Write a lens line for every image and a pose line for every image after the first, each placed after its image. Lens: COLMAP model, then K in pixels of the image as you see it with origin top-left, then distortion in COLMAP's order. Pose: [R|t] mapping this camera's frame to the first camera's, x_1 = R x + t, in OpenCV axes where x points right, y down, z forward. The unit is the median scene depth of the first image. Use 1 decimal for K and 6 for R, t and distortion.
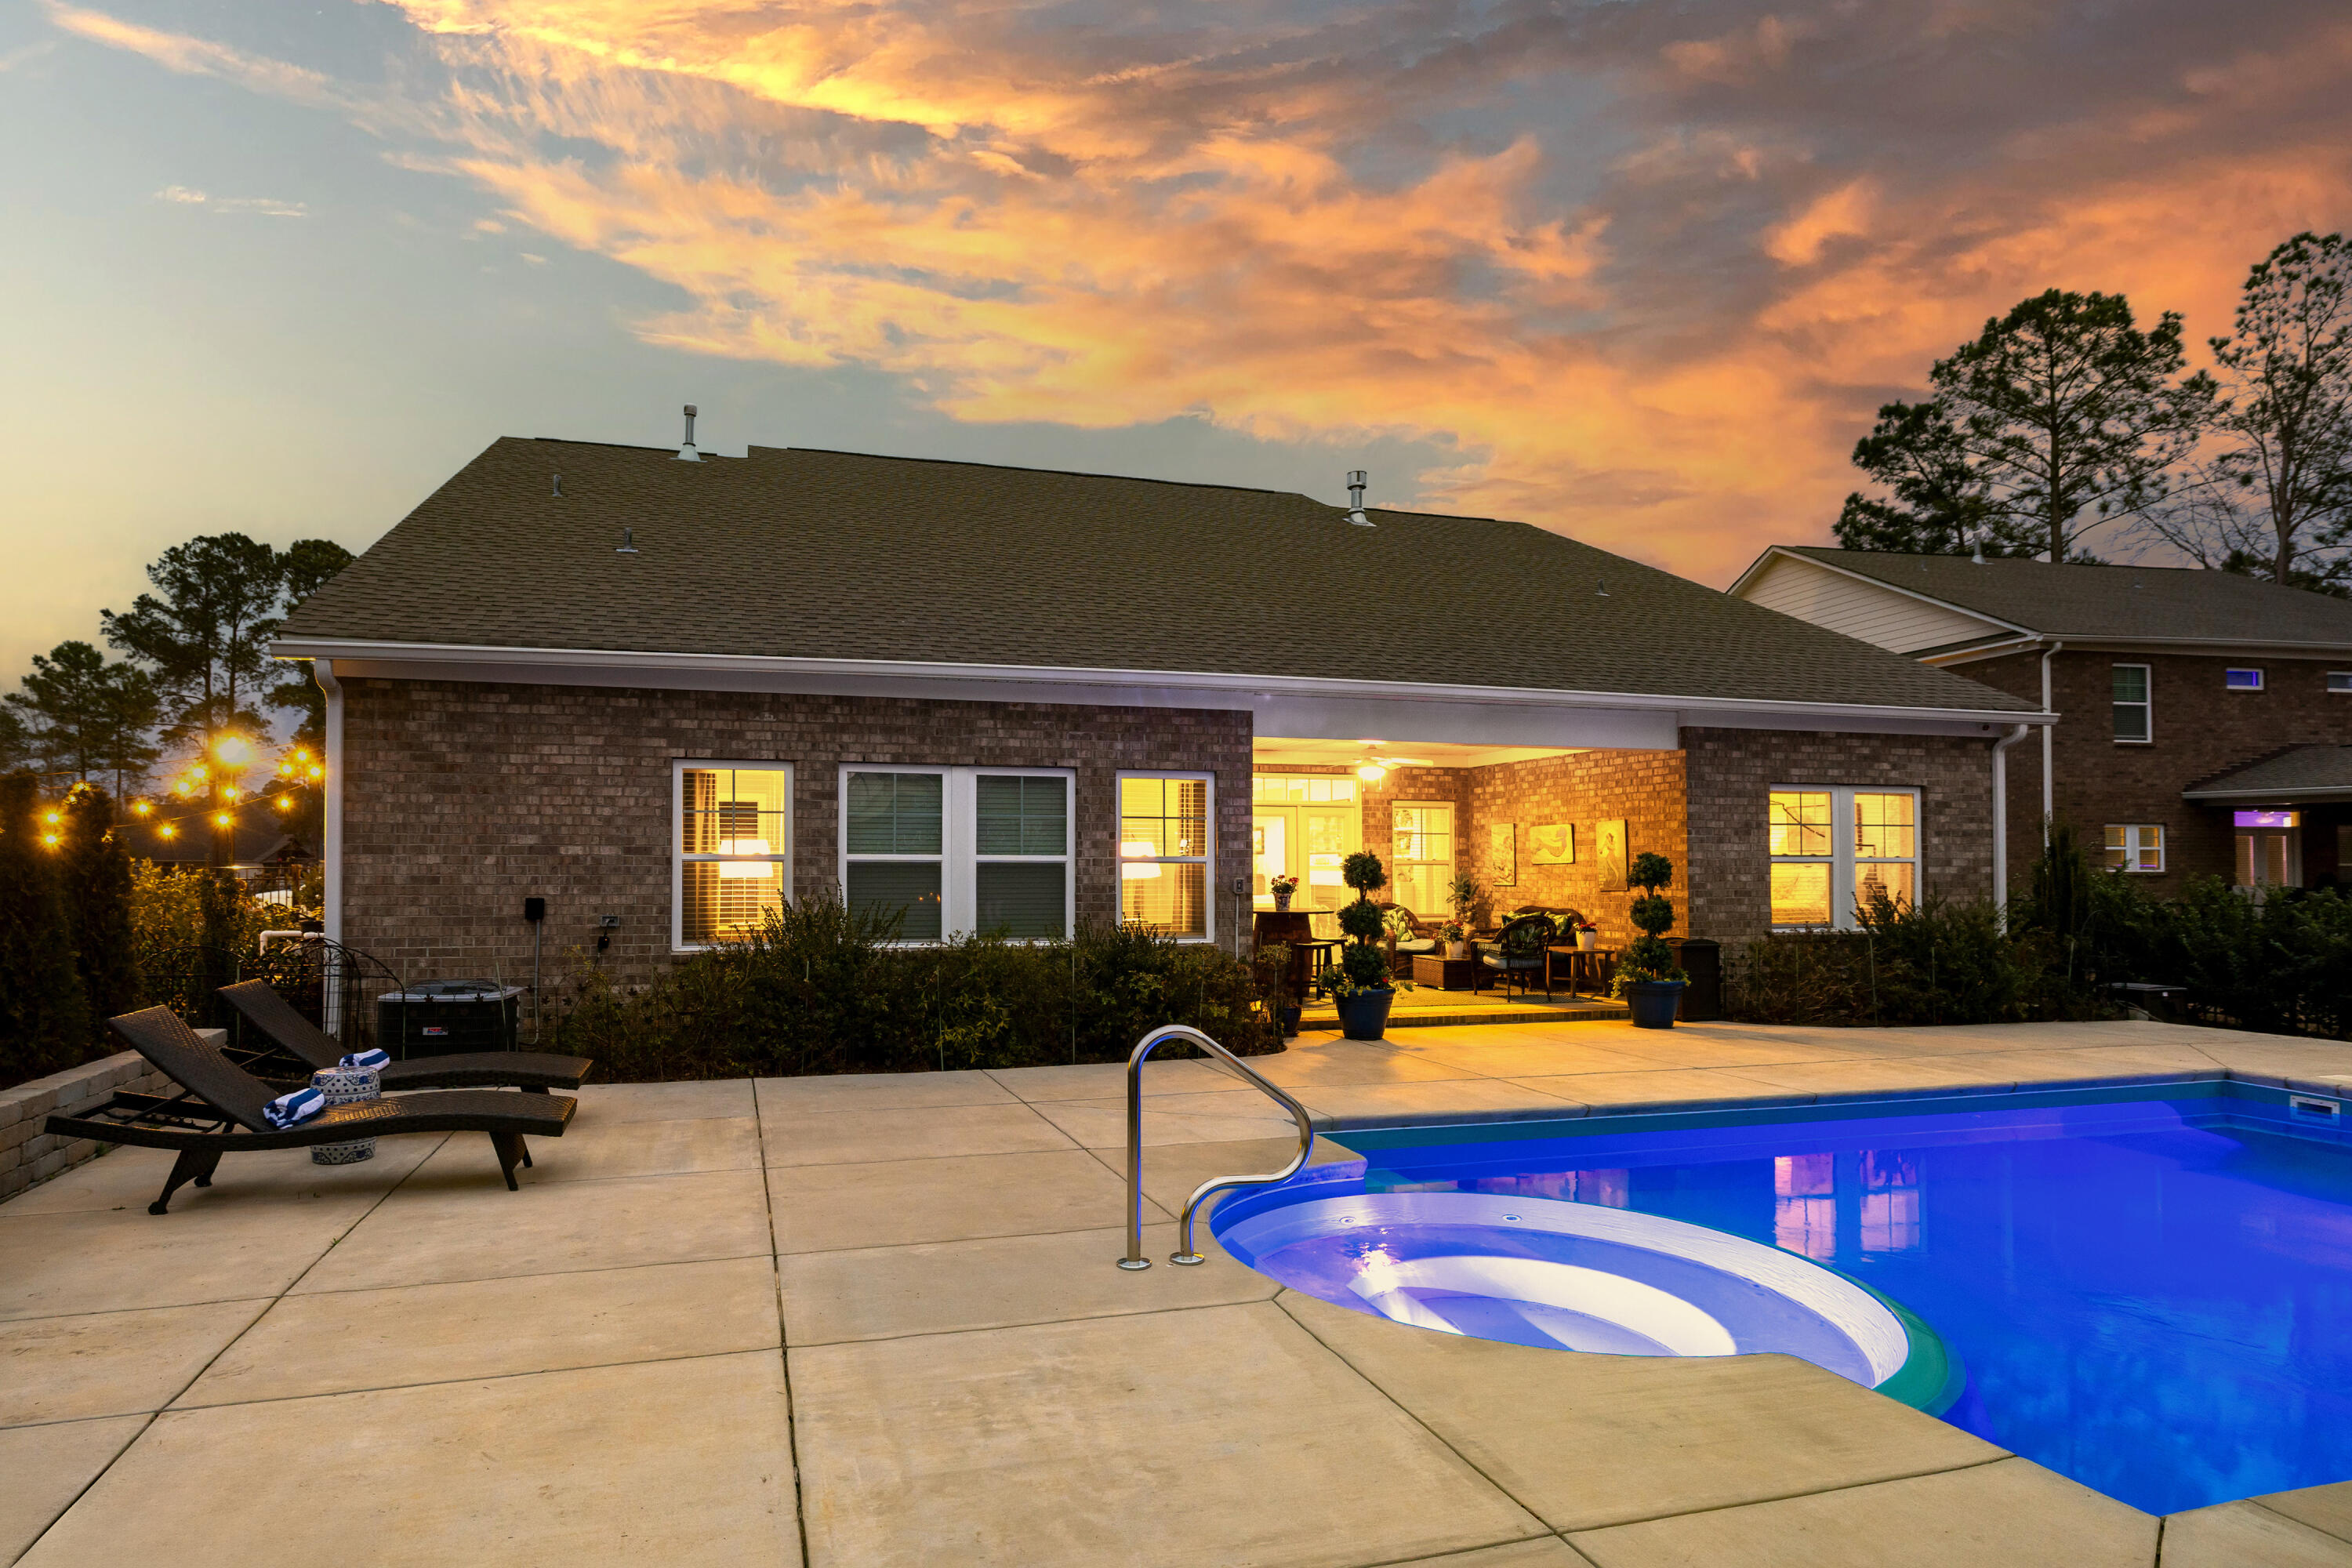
lens RADIAL K [[1328.2, 0, 1173.7], [0, 1328.2, 855.2], [0, 0, 1]] dist [0.000480, 0.000164]
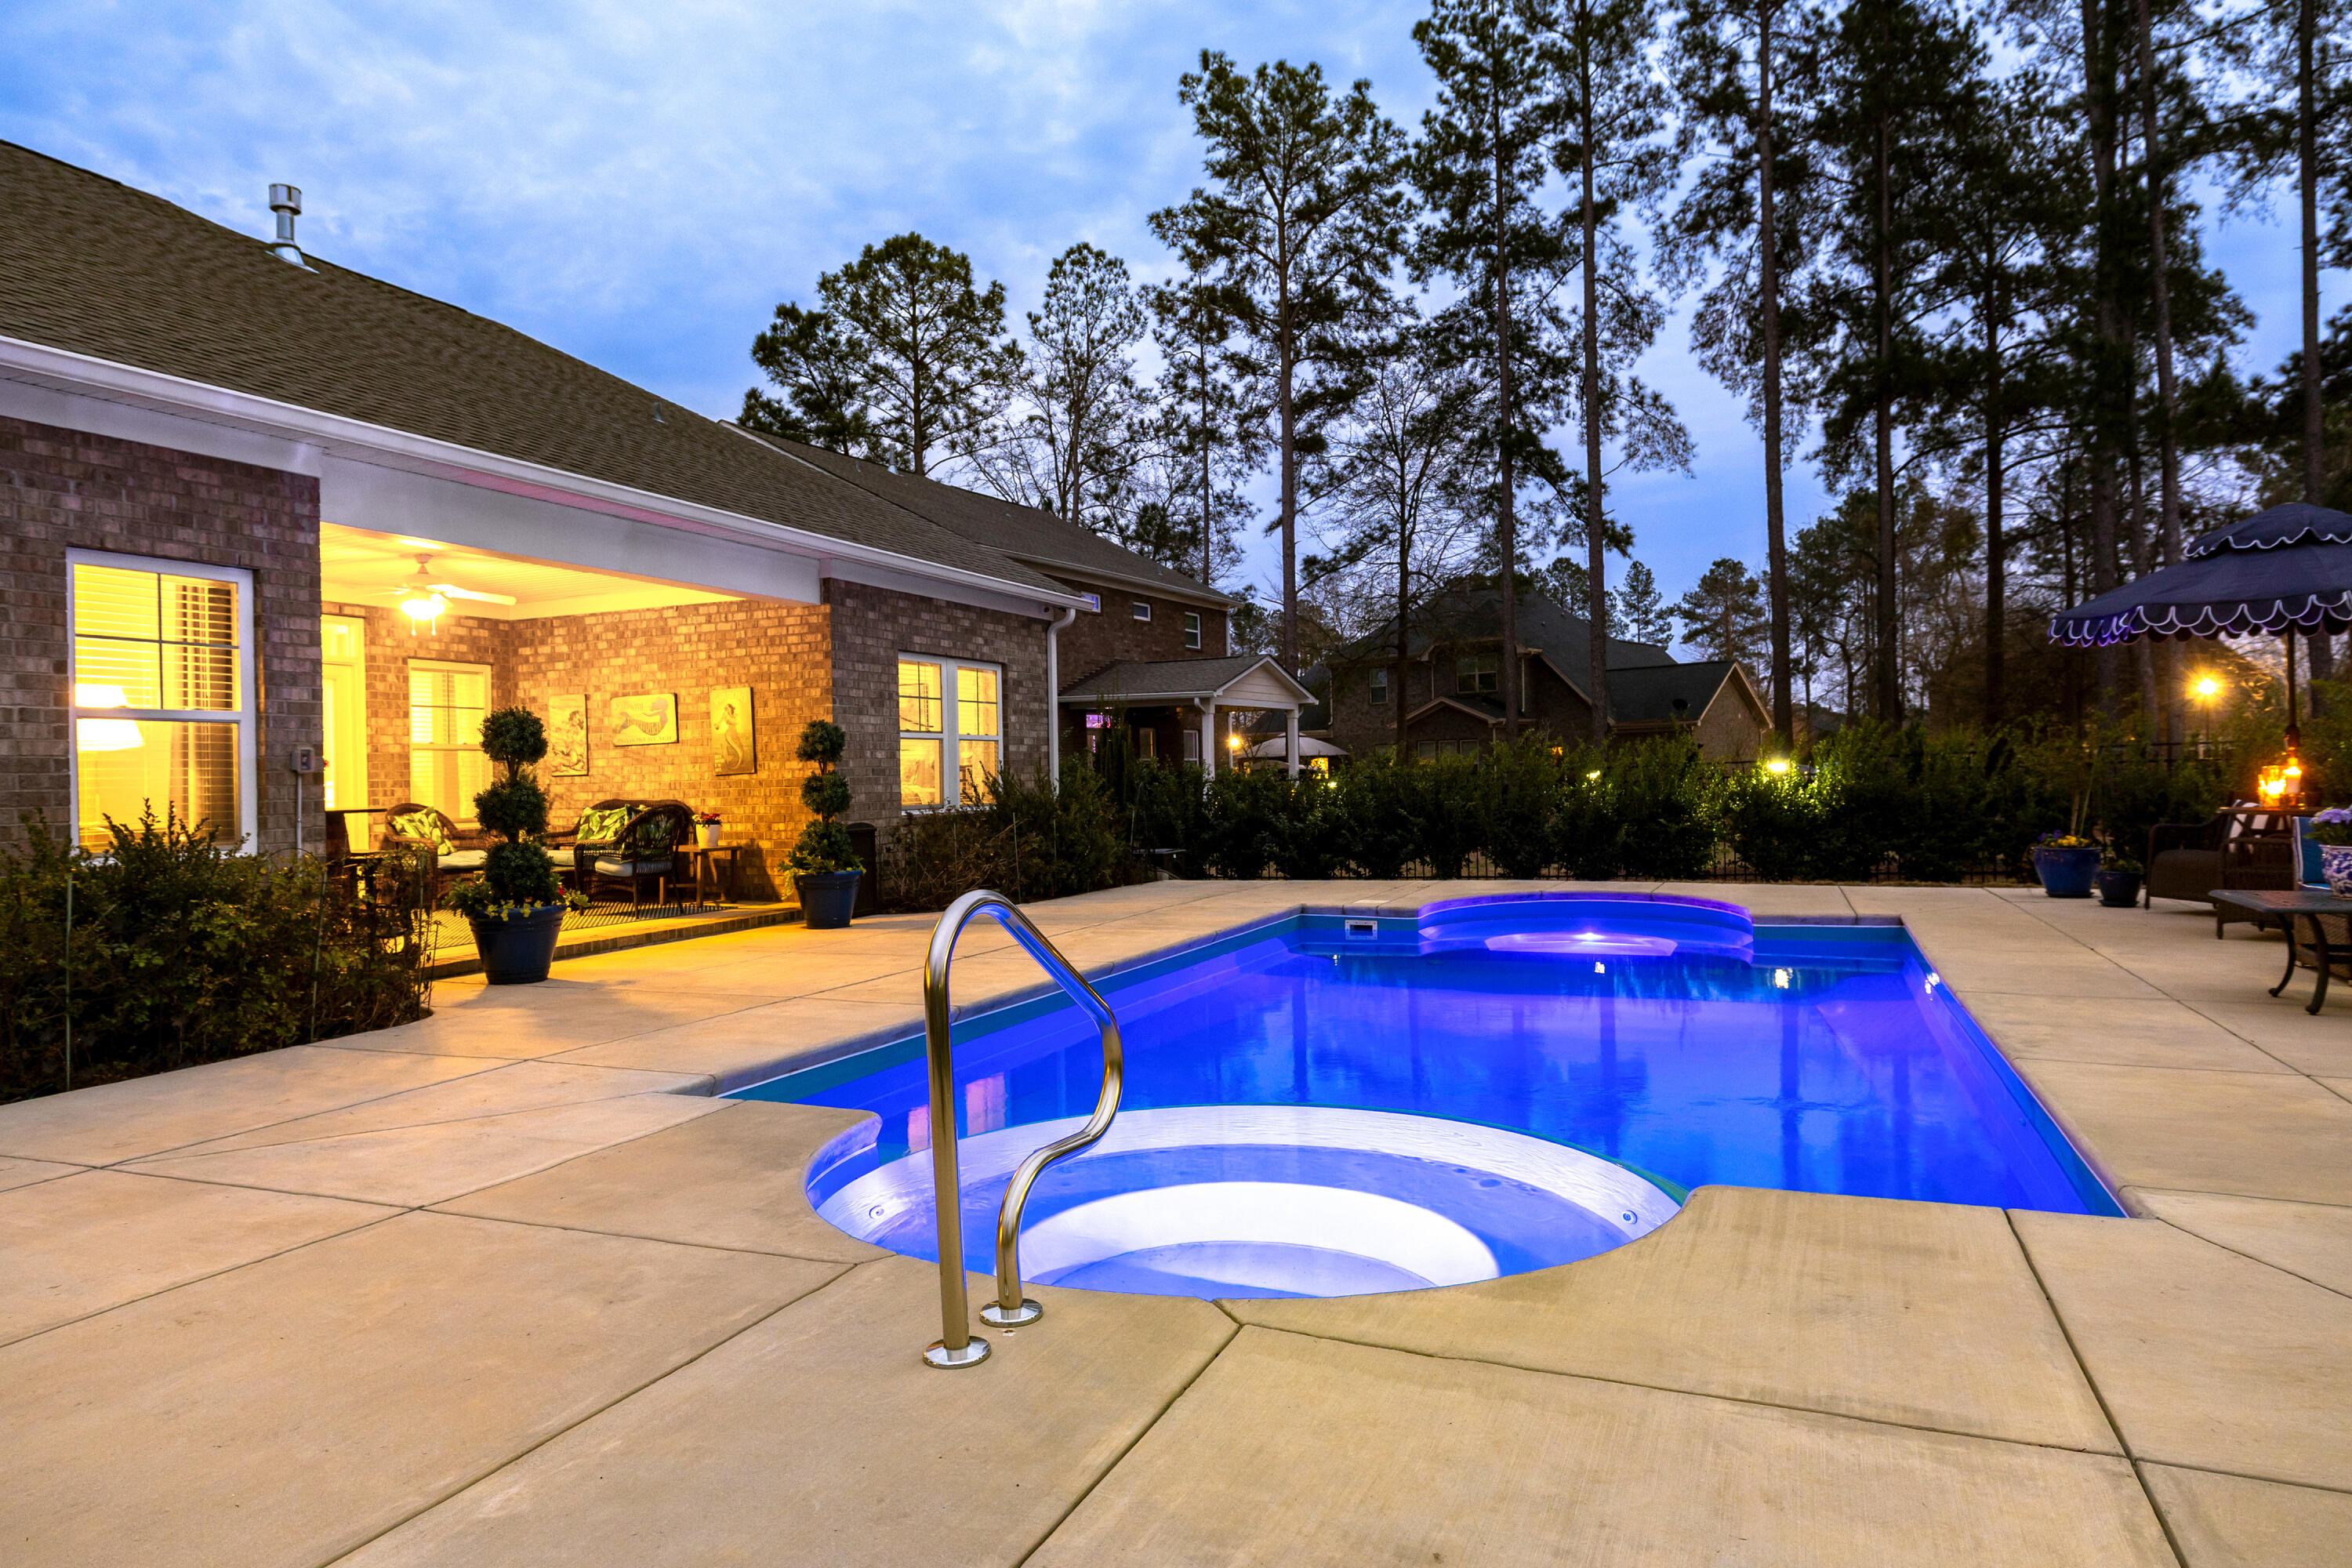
lens RADIAL K [[1393.8, 0, 1176.0], [0, 1393.8, 784.0], [0, 0, 1]] dist [-0.000786, 0.001297]
pose [[0.643028, -0.023769, 0.765473, -0.153668], [0.027088, 0.999599, 0.008284, 0.032898], [-0.765363, 0.015409, 0.643414, 0.230509]]
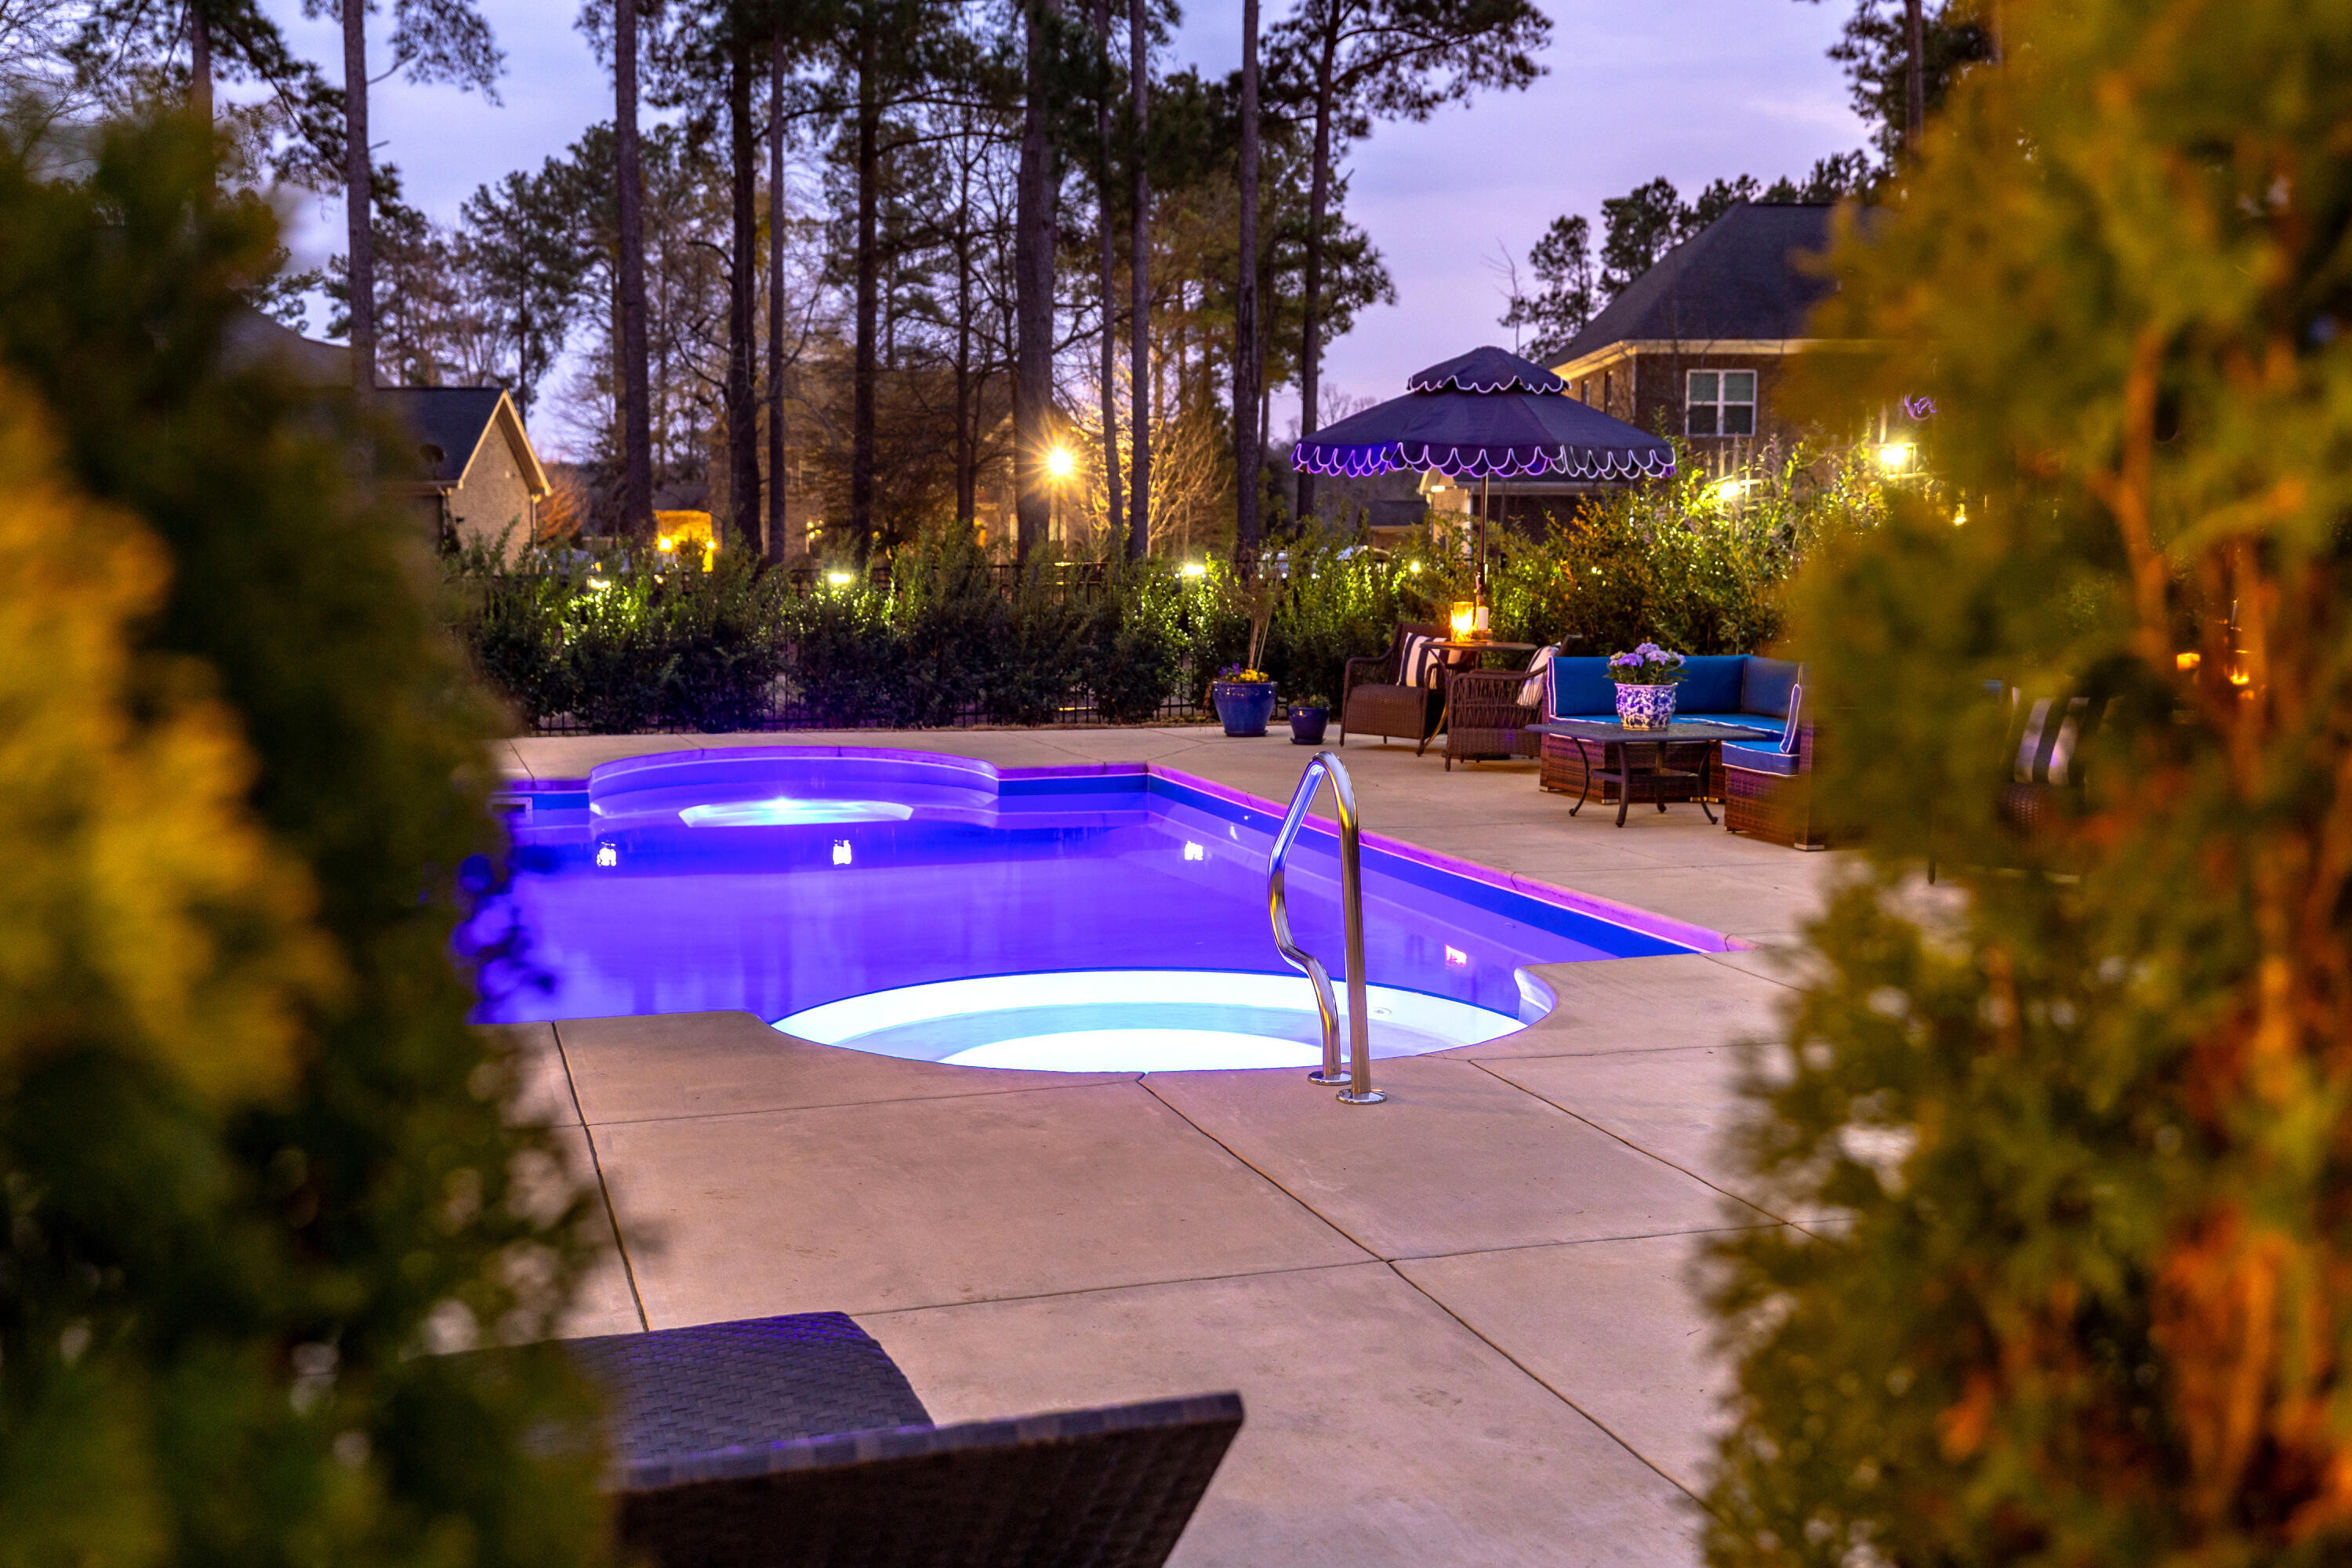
lens RADIAL K [[2325.4, 0, 1176.0], [0, 2325.4, 784.0], [0, 0, 1]] dist [0.000929, -0.004331]
pose [[-0.020780, -0.109270, 0.993795, -0.479427], [-0.003963, 0.994011, 0.109211, 0.005820], [-0.999776, -0.001669, -0.021088, 0.444625]]
